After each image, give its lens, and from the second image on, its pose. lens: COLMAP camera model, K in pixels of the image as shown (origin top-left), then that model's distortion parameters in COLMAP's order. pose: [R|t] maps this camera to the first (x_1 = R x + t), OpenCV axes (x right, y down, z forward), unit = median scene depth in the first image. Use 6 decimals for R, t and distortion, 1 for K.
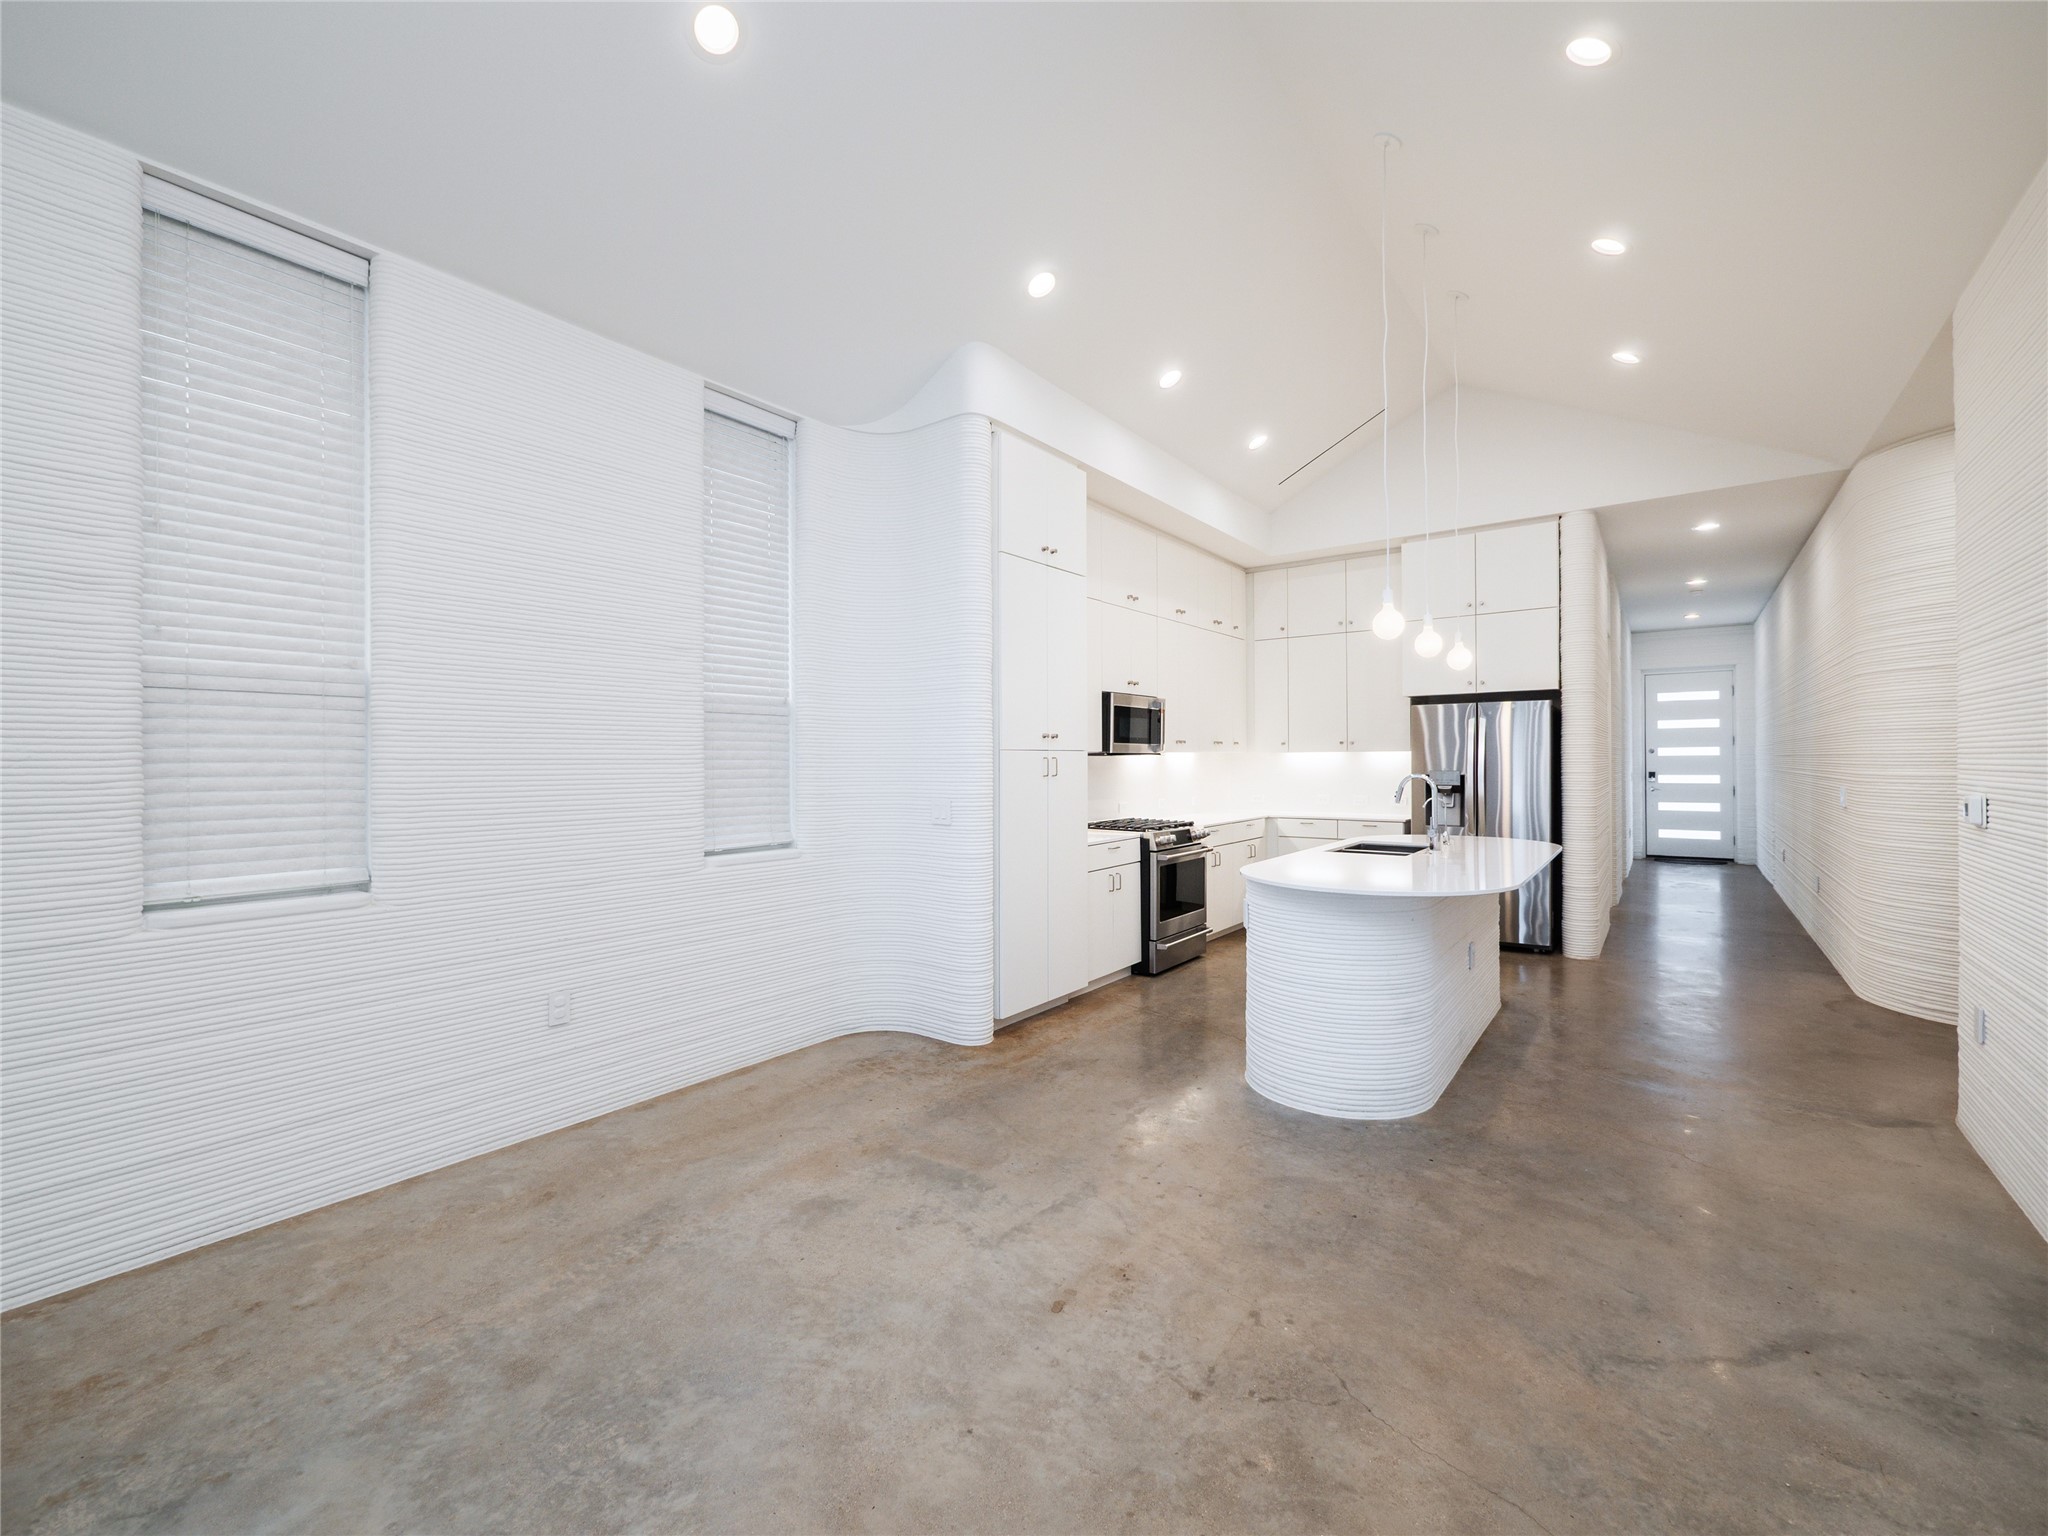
lens RADIAL K [[863.9, 0, 1051.2], [0, 863.9, 752.5], [0, 0, 1]] dist [-0.000871, 0.009771]
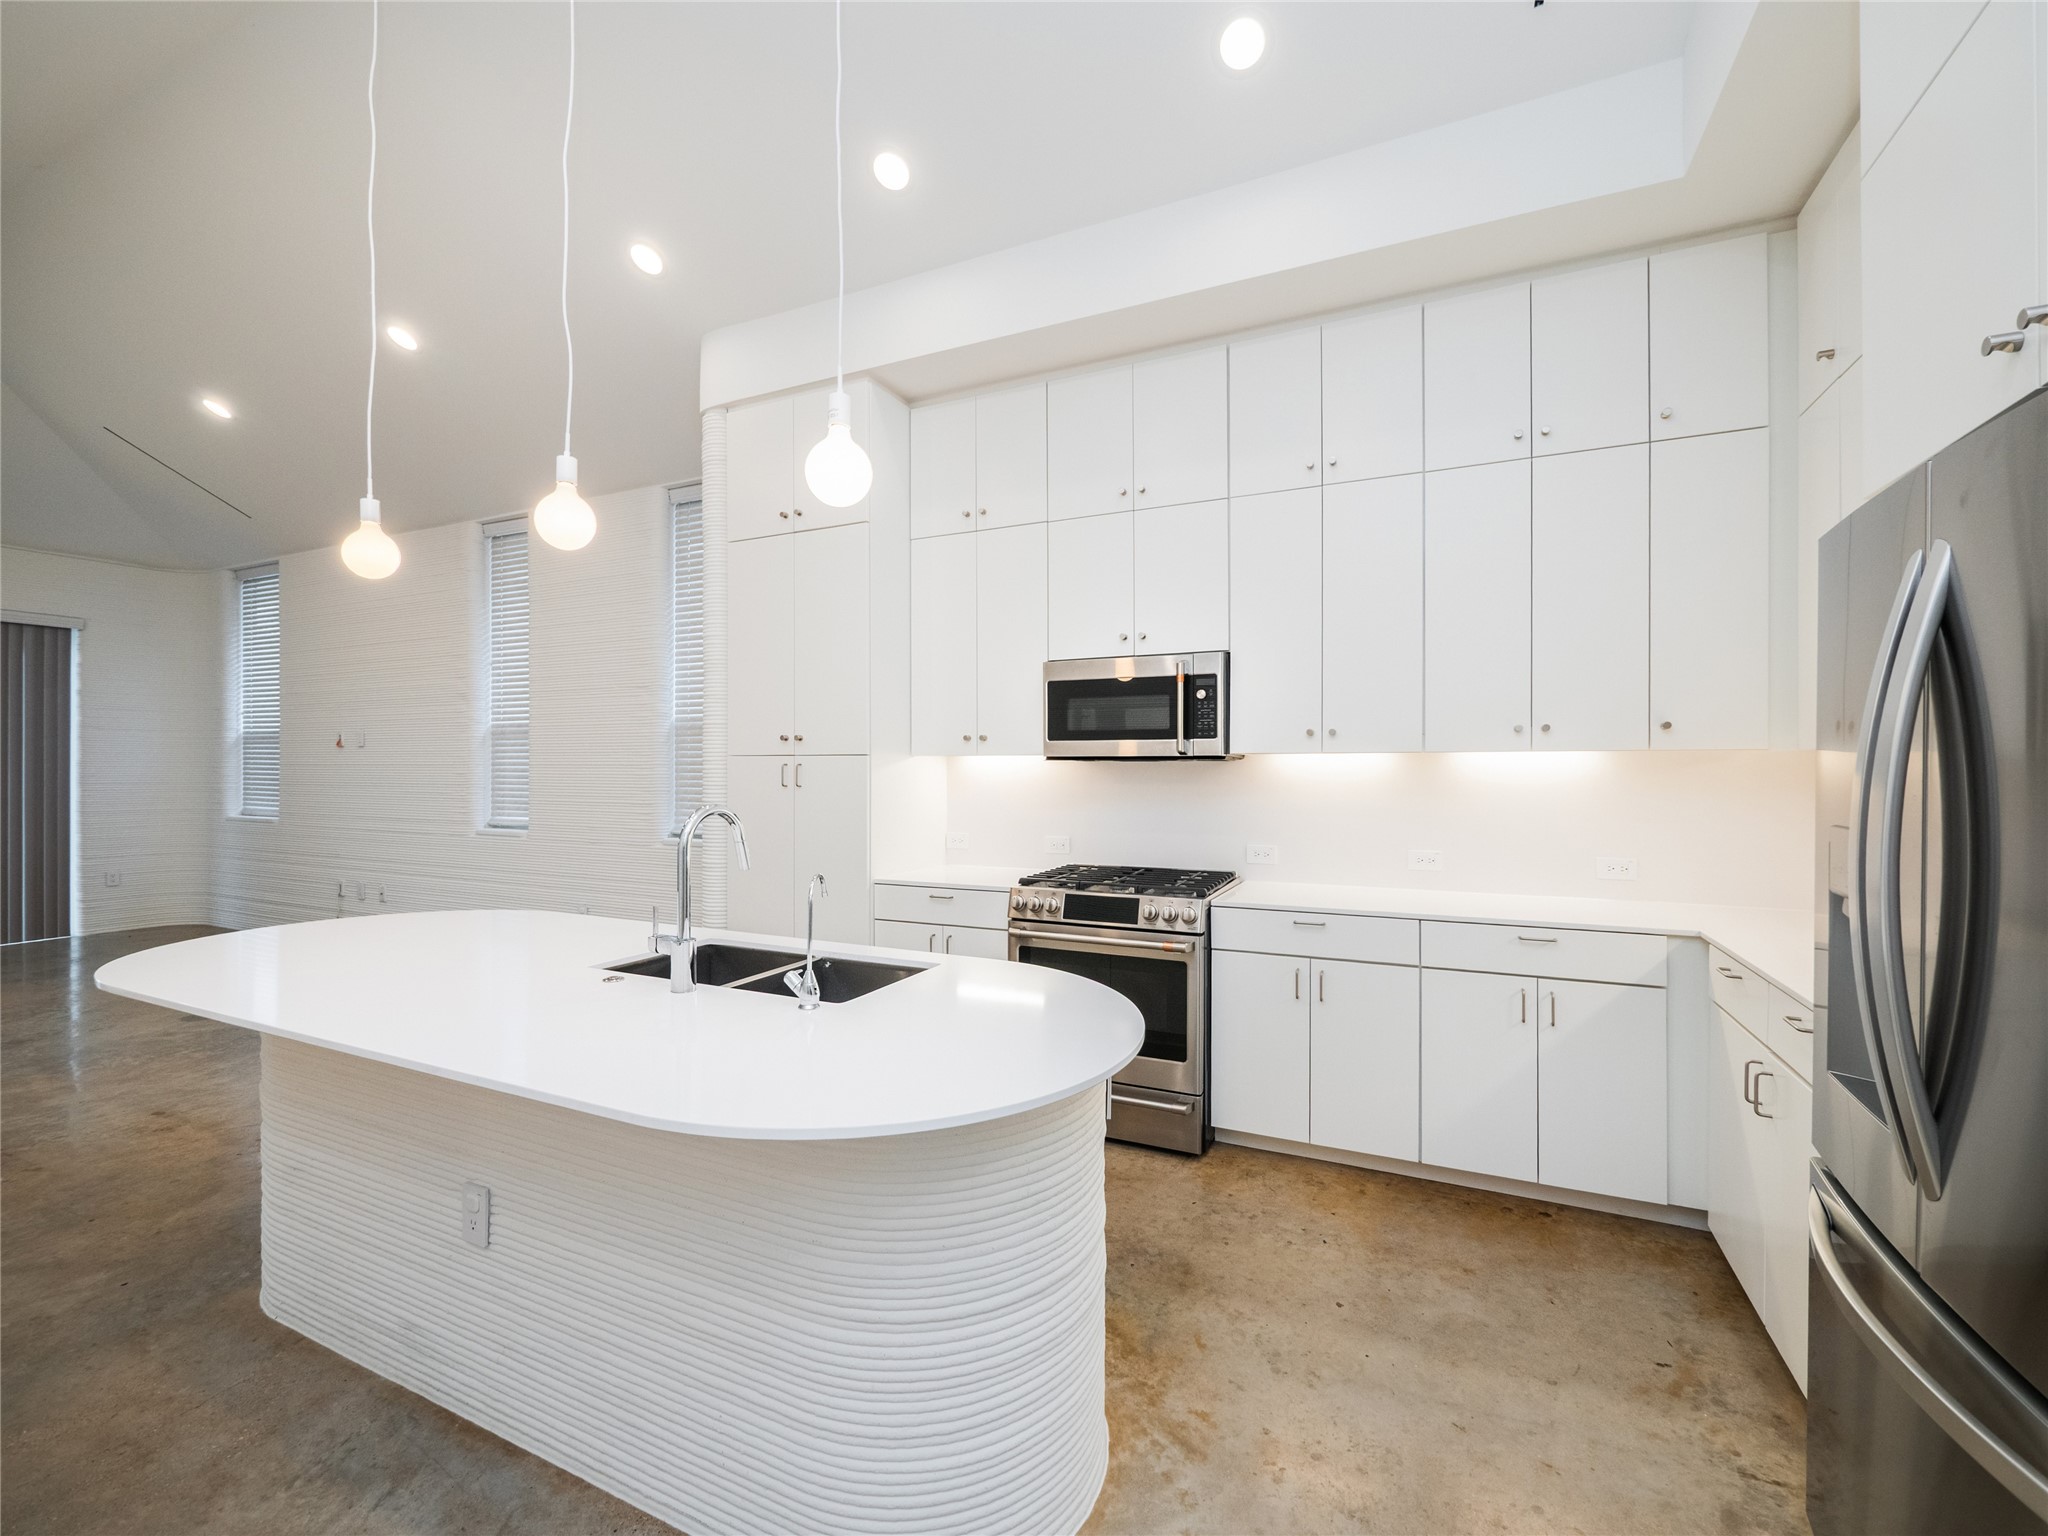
lens RADIAL K [[887.7, 0, 1024.0], [0, 887.7, 768.0], [0, 0, 1]] dist [0.000100, 0.000535]
pose [[0.169937, 0.003221, -0.985450, 1.510966], [0.003472, 0.999986, 0.003867, 0.012218], [0.985449, -0.004079, 0.169923, 1.850176]]
